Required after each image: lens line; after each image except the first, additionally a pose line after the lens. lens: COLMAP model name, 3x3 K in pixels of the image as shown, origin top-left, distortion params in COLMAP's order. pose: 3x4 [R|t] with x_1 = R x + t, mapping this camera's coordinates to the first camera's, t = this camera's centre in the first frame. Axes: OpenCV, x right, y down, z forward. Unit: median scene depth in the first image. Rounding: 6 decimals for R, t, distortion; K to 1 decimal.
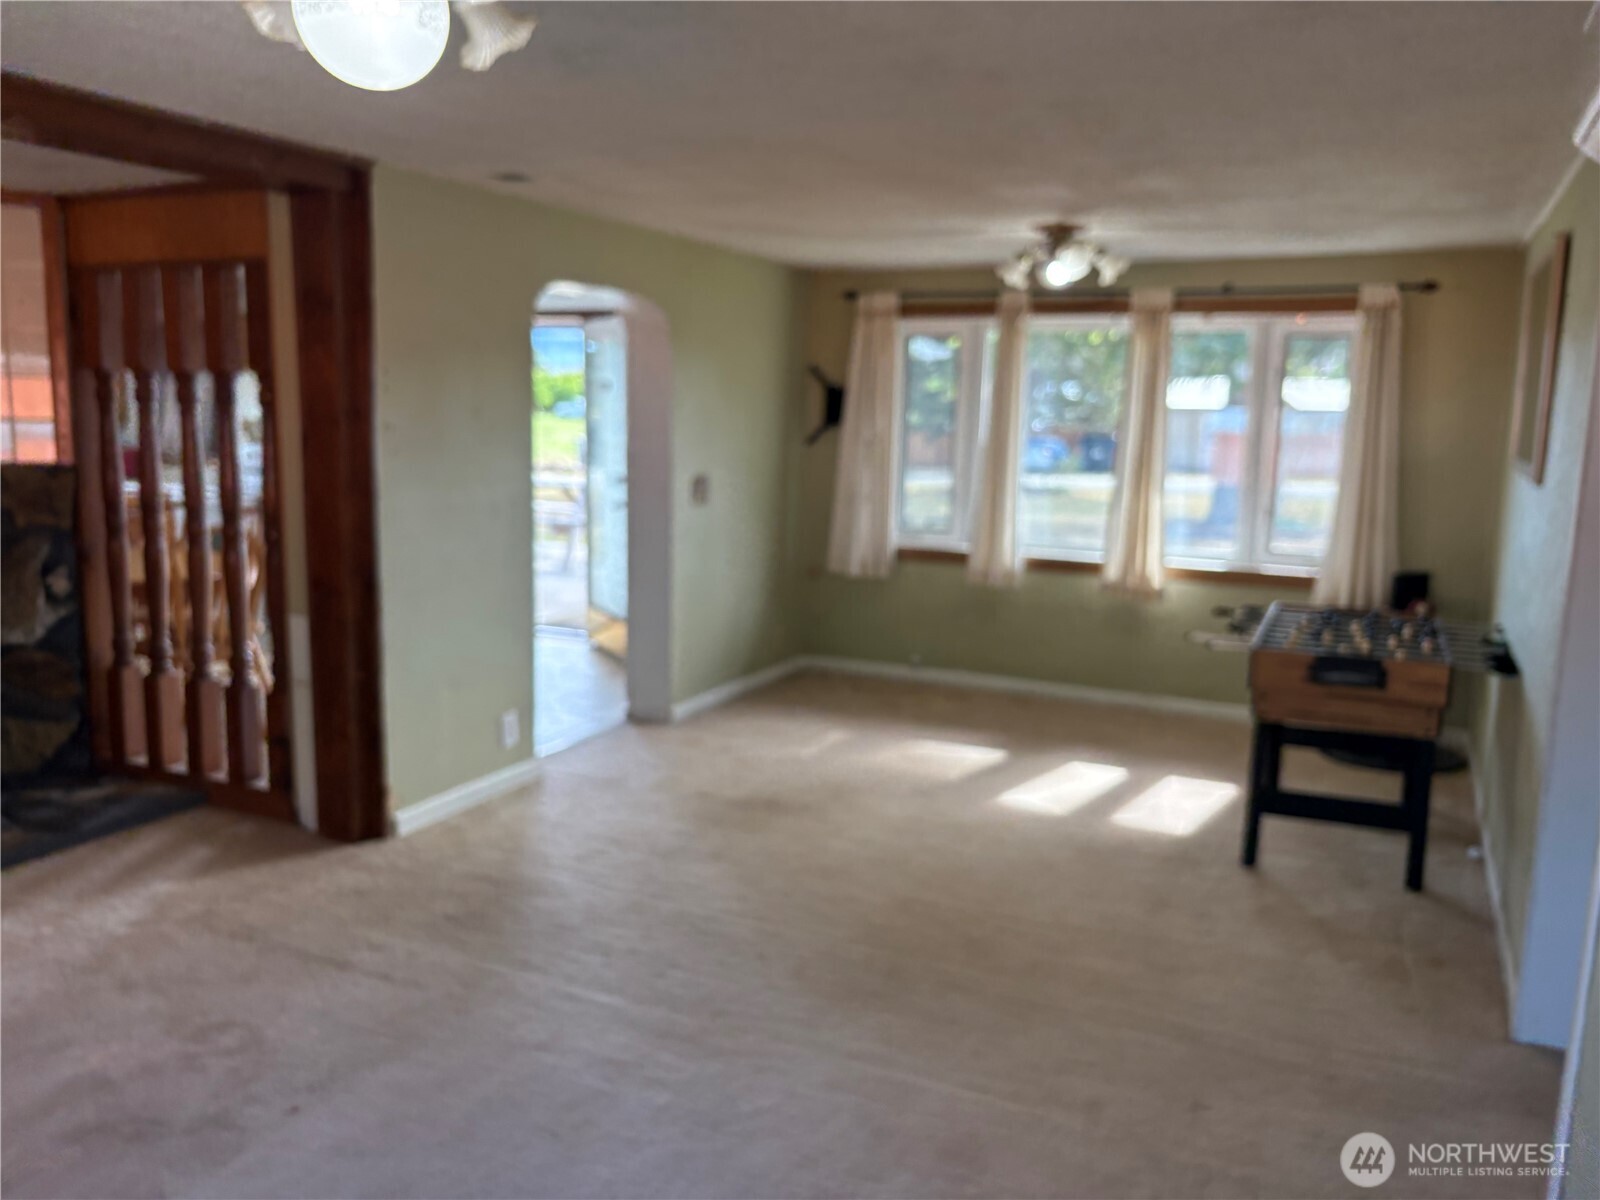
lens RADIAL K [[1218.9, 0, 800.0], [0, 1218.9, 600.0], [0, 0, 1]] dist [0.009098, -0.001305]
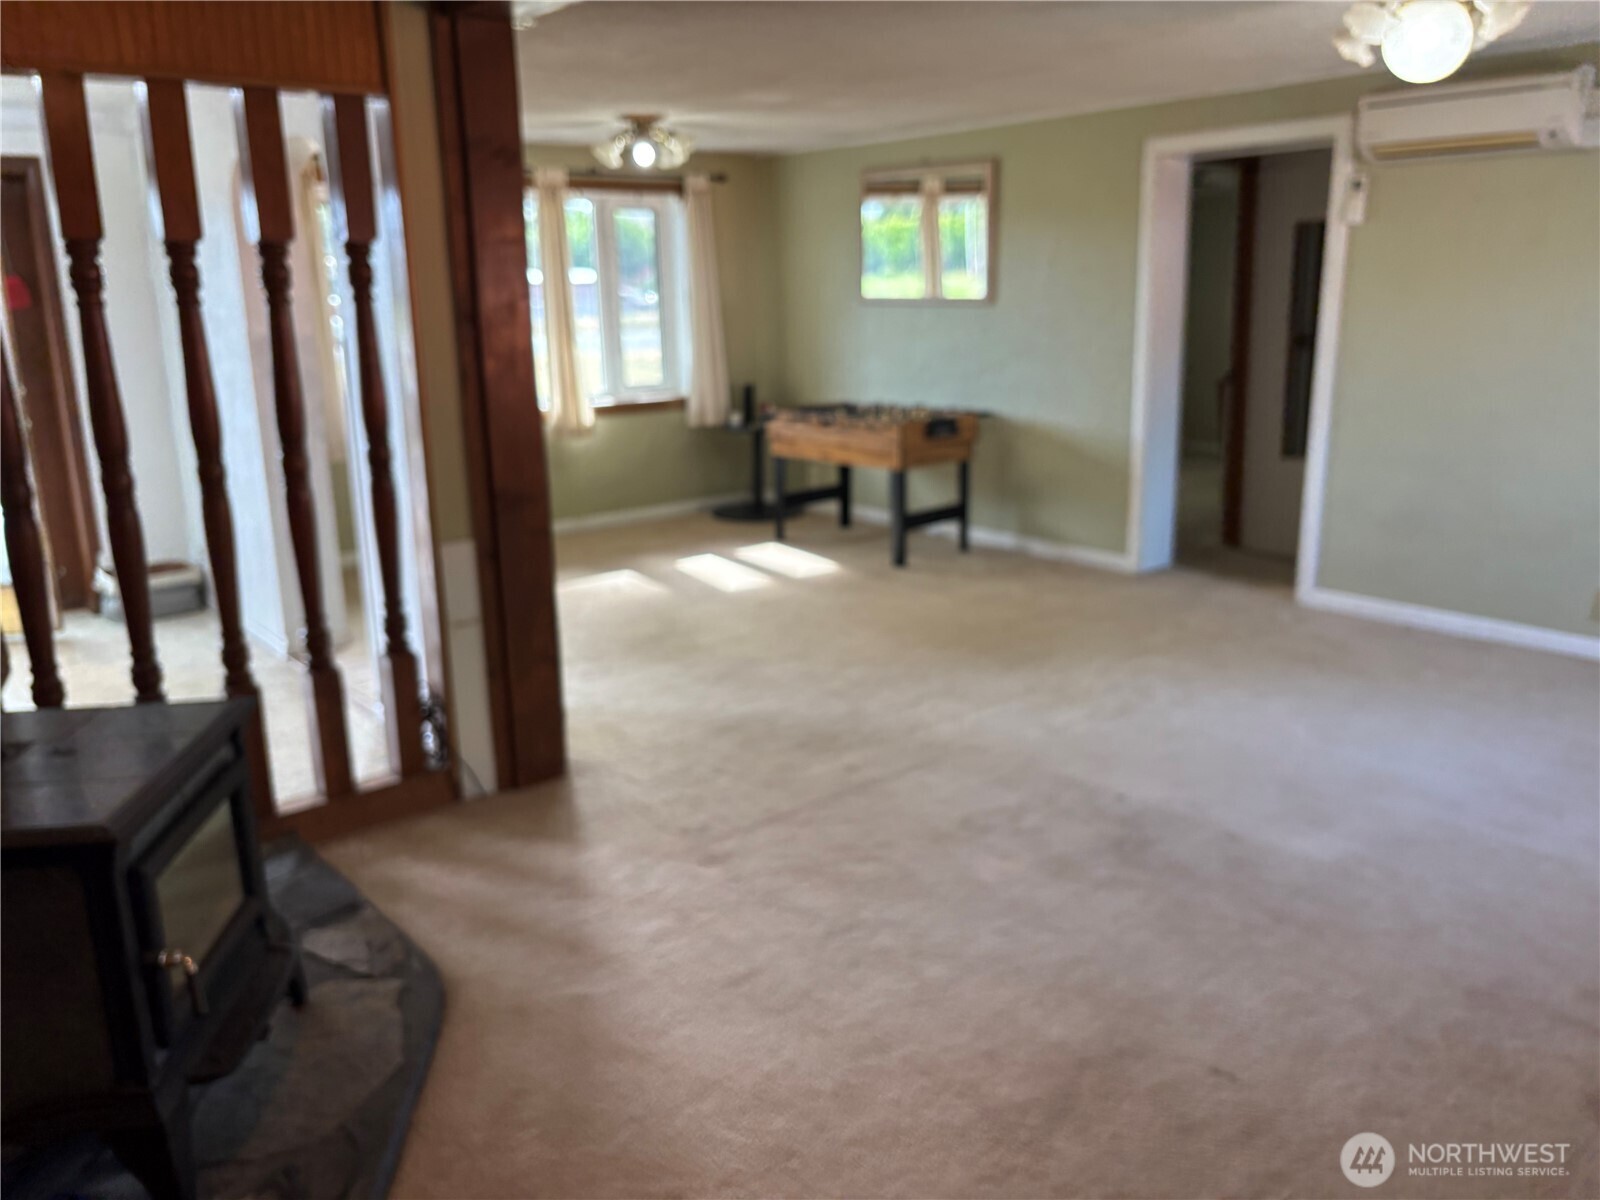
lens RADIAL K [[1218.9, 0, 800.0], [0, 1218.9, 600.0], [0, 0, 1]] dist [0.009098, -0.001305]
pose [[0.388249, -0.260263, 0.884039, -0.893094], [0.172882, 0.962830, 0.207534, -0.069786], [-0.905193, 0.072259, 0.418812, 0.388112]]
